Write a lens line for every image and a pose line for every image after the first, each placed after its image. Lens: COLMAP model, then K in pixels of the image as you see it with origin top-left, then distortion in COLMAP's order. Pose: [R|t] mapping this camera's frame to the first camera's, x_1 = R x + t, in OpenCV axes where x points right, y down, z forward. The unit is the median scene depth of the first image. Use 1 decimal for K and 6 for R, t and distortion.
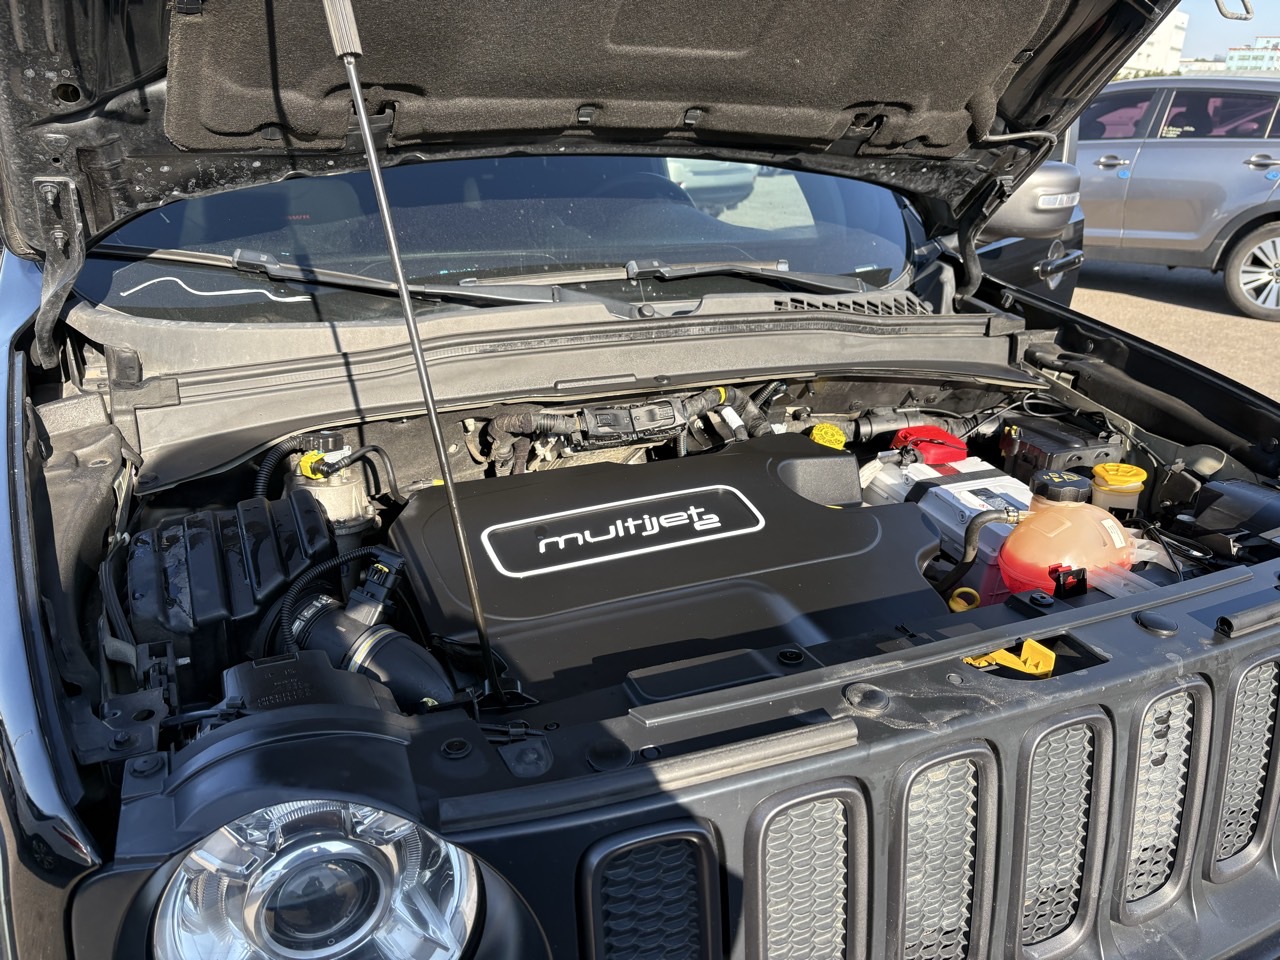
lens RADIAL K [[973.6, 0, 646.0], [0, 973.6, 486.3], [0, 0, 1]] dist [0.031419, -0.038916]
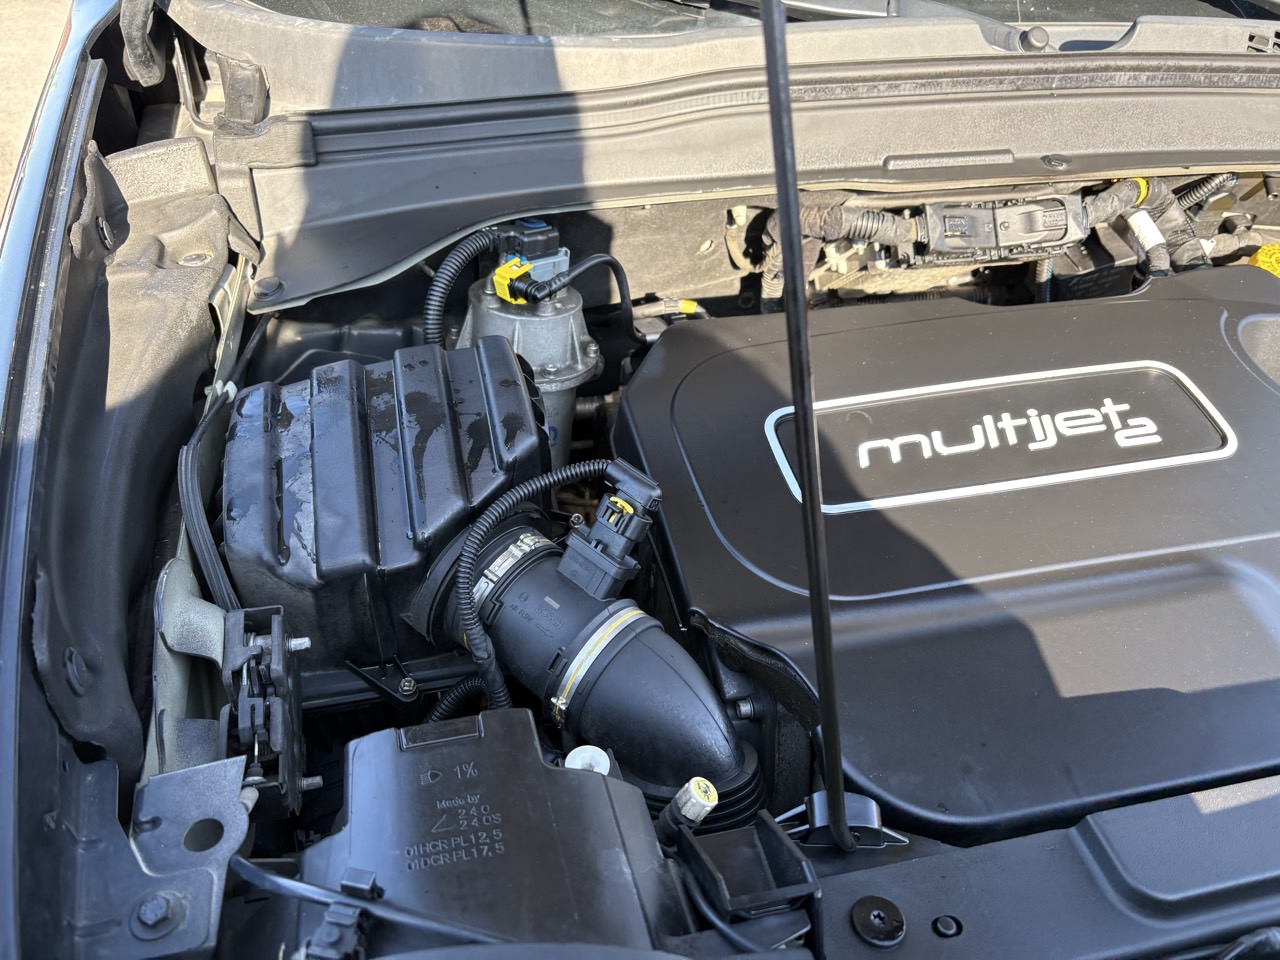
lens RADIAL K [[973.6, 0, 638.3], [0, 973.6, 478.0], [0, 0, 1]] dist [0.031419, -0.038916]
pose [[0.979350, 0.126594, -0.157631, -0.140741], [-0.081384, 0.960582, 0.265818, -0.072279], [0.185069, -0.247500, 0.951048, 0.371350]]
